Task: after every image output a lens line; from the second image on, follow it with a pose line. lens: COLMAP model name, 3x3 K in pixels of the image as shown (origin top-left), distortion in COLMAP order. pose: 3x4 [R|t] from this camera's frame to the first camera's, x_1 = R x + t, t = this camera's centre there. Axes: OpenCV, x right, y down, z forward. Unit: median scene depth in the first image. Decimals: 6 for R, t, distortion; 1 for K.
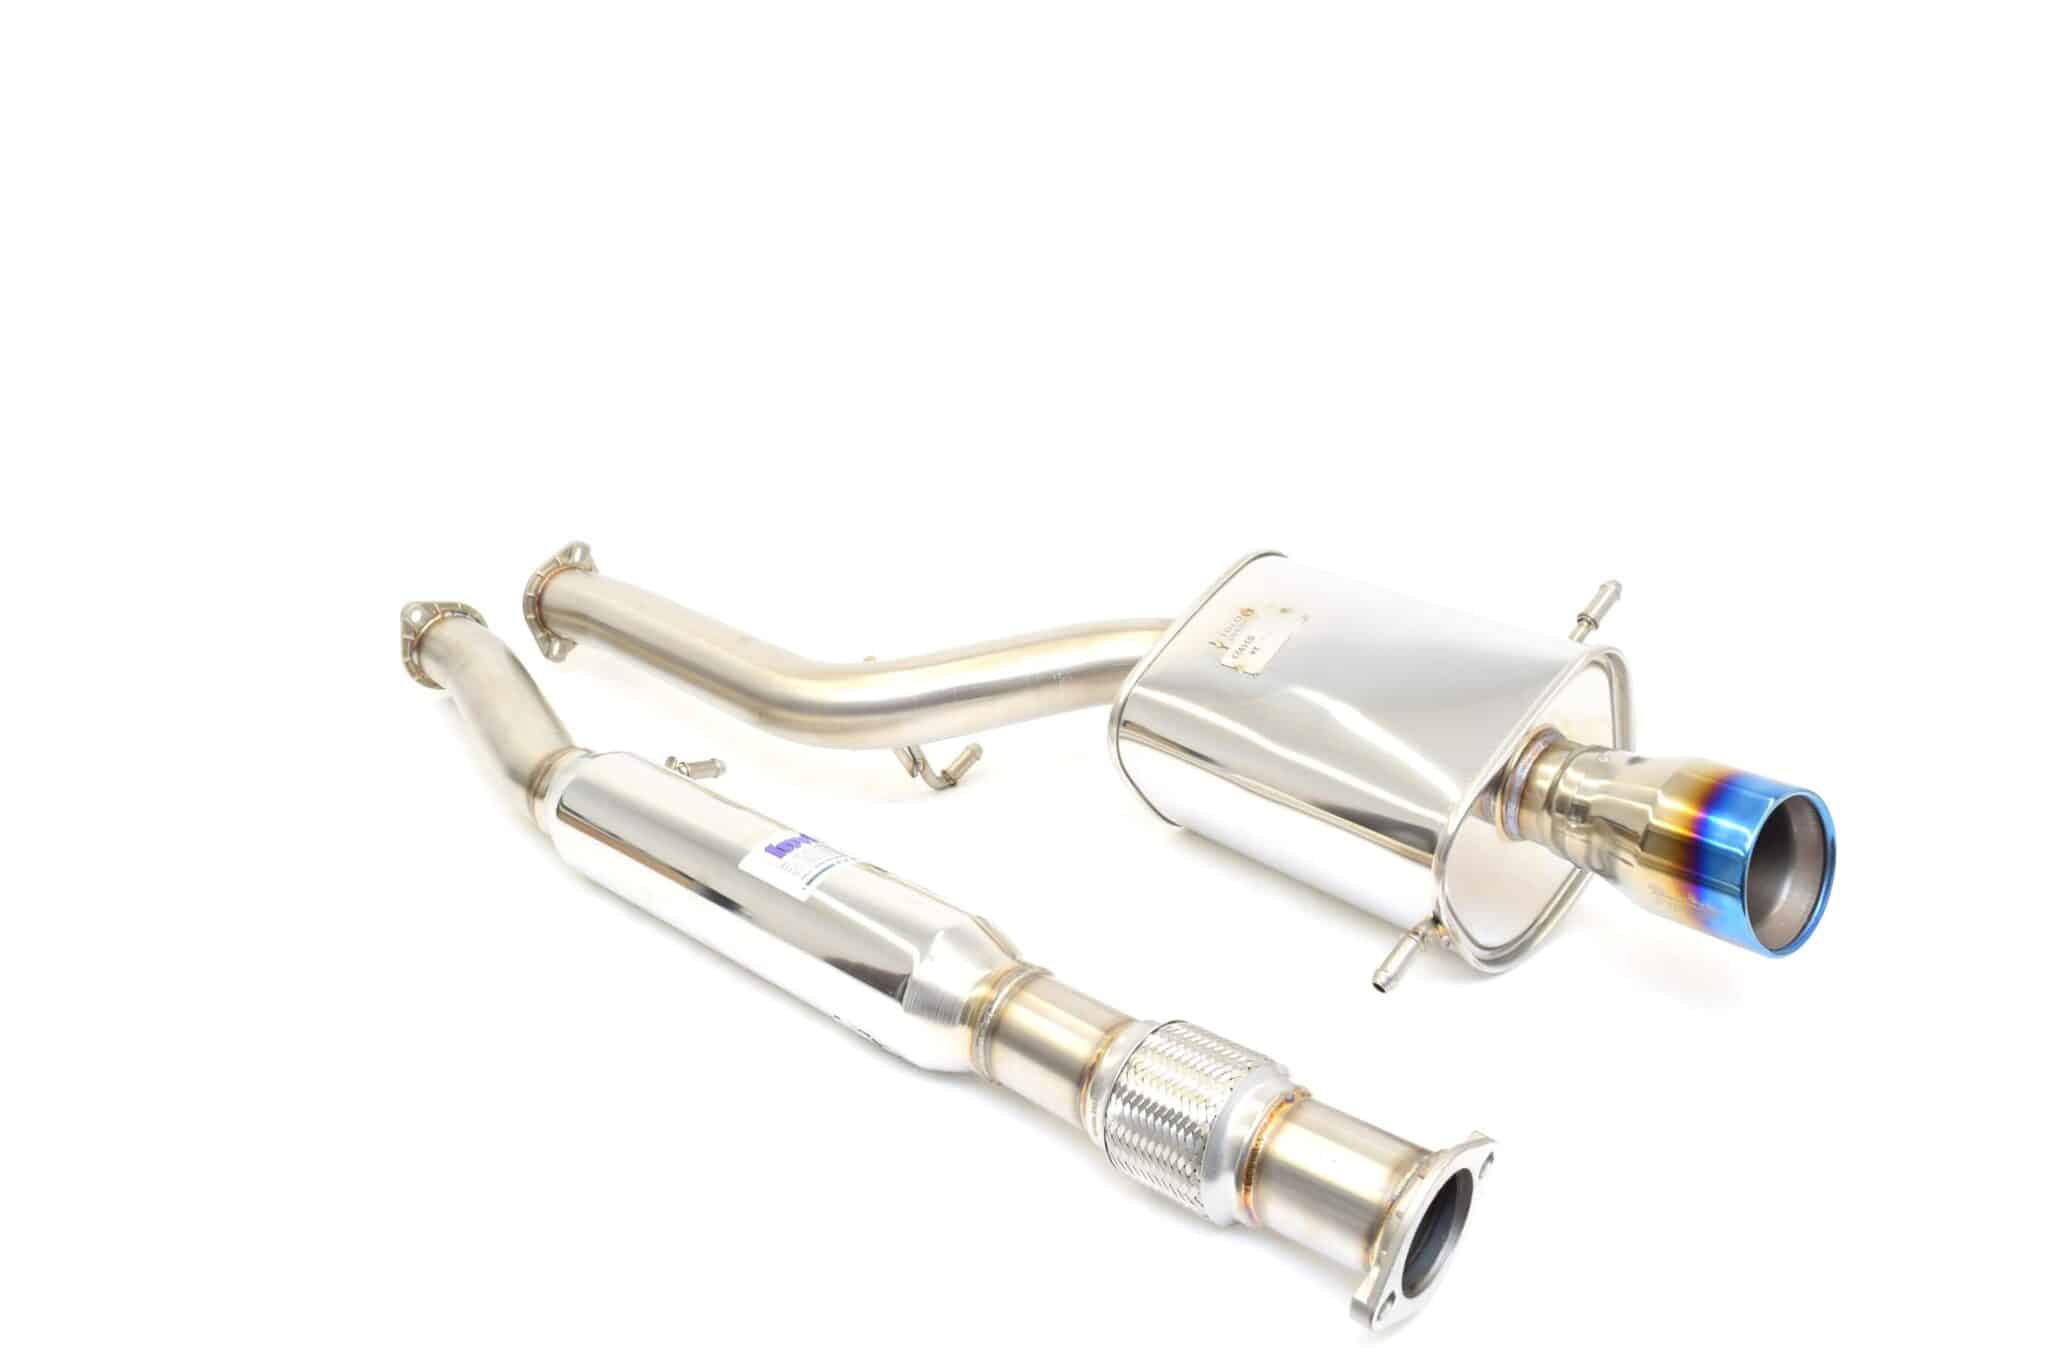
lens RADIAL K [[1610.6, 0, 1024.6], [0, 1610.6, 685.4], [0, 0, 1]] dist [-0.010991, 0.000813]
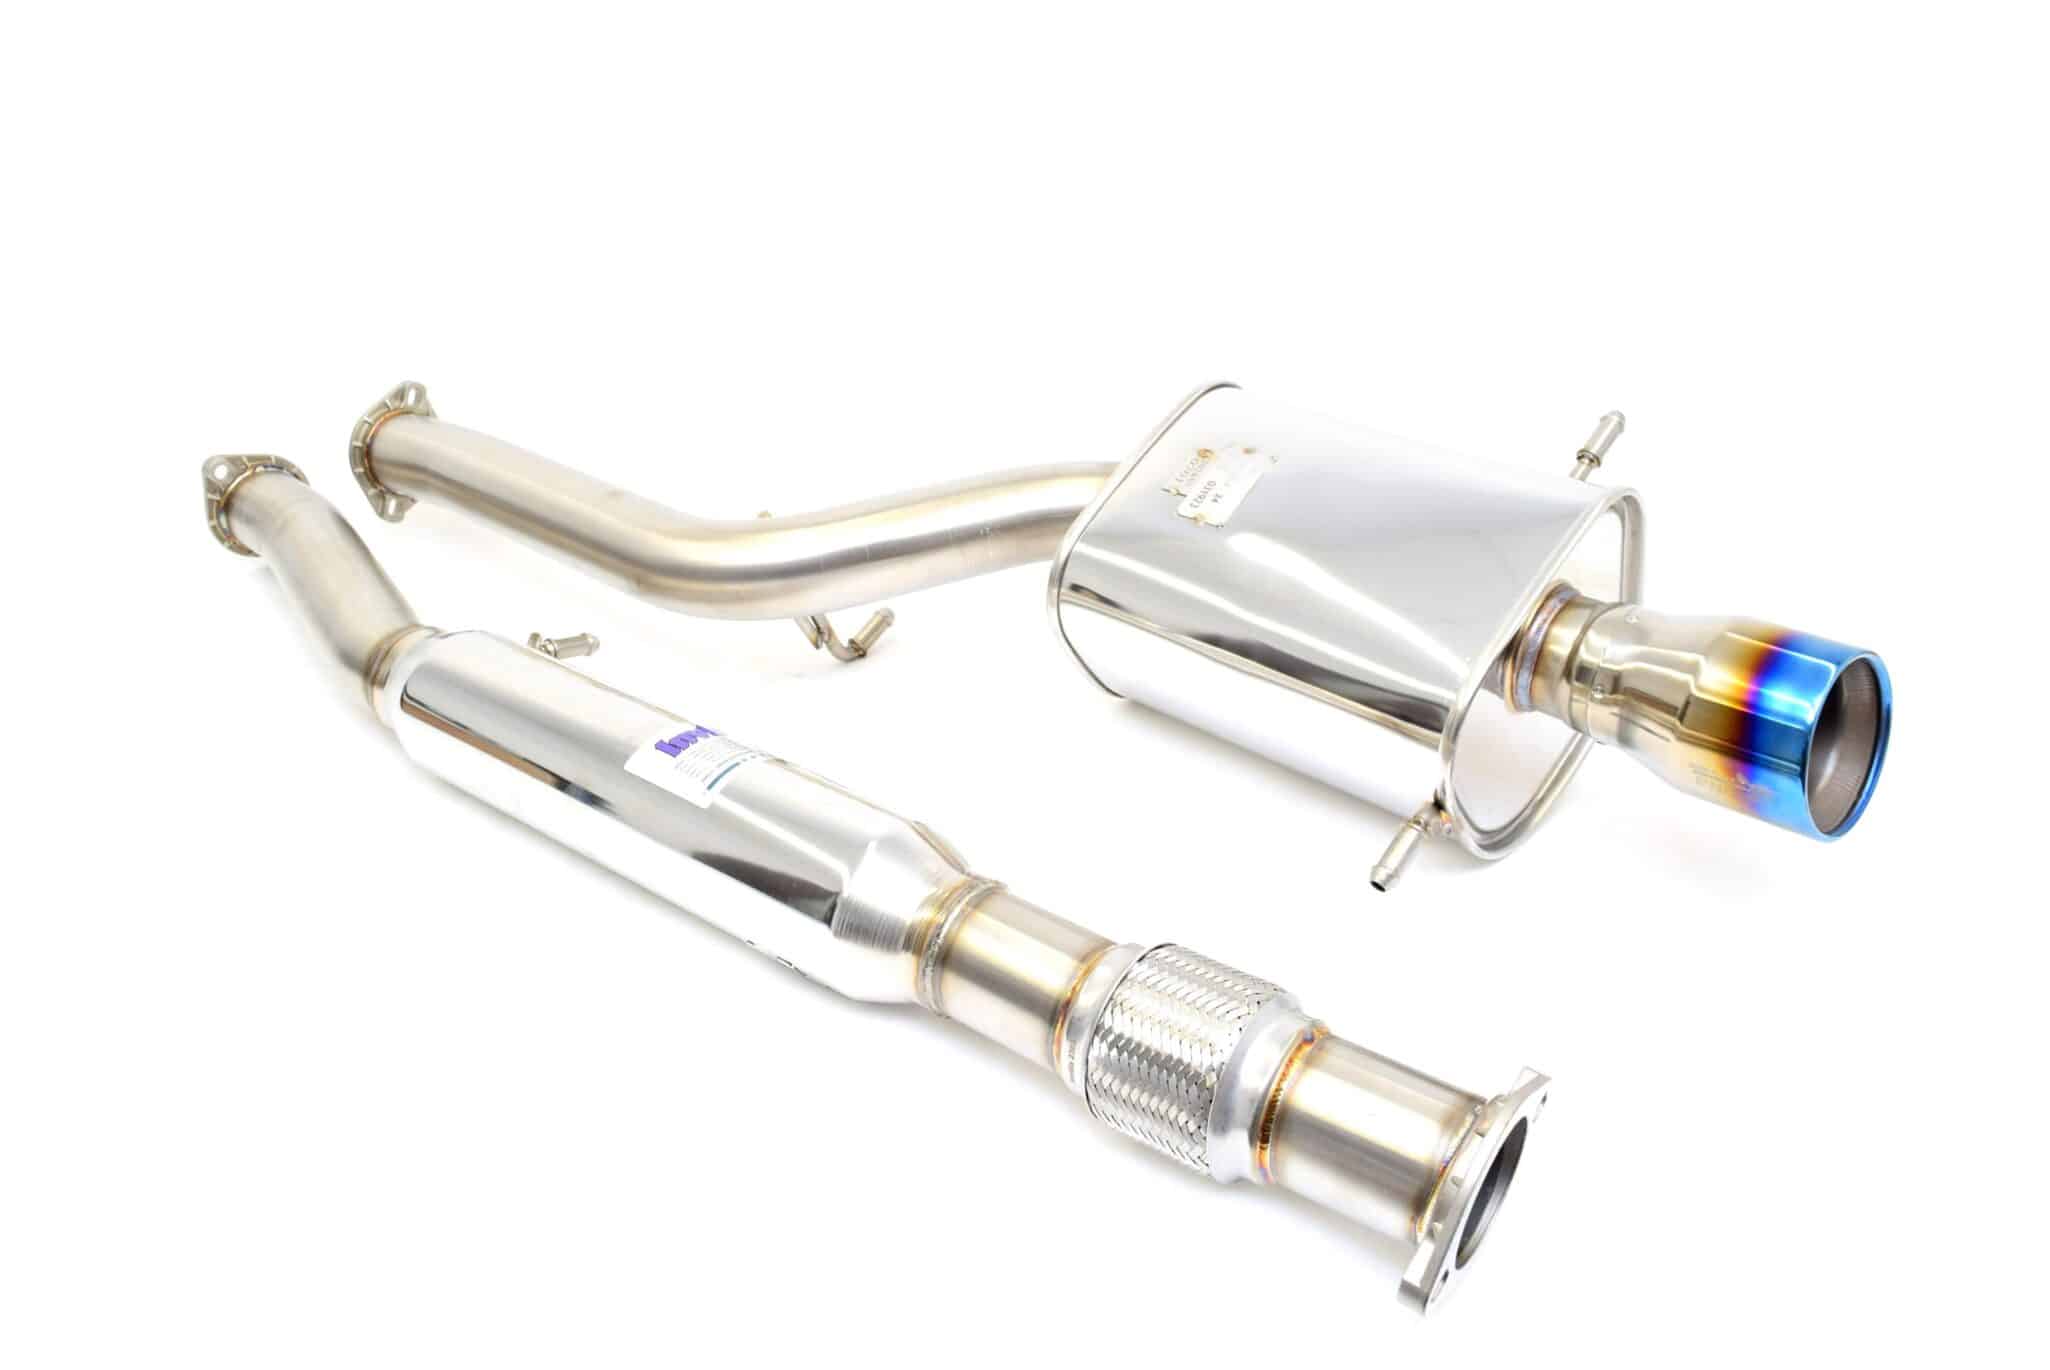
lens RADIAL K [[1610.6, 0, 1024.6], [0, 1610.6, 685.4], [0, 0, 1]] dist [-0.010991, 0.000813]
pose [[0.996249, -0.027088, 0.082178, -0.037008], [0.018821, 0.994833, 0.099761, -0.010543], [-0.084456, -0.097840, 0.991612, 0.151081]]
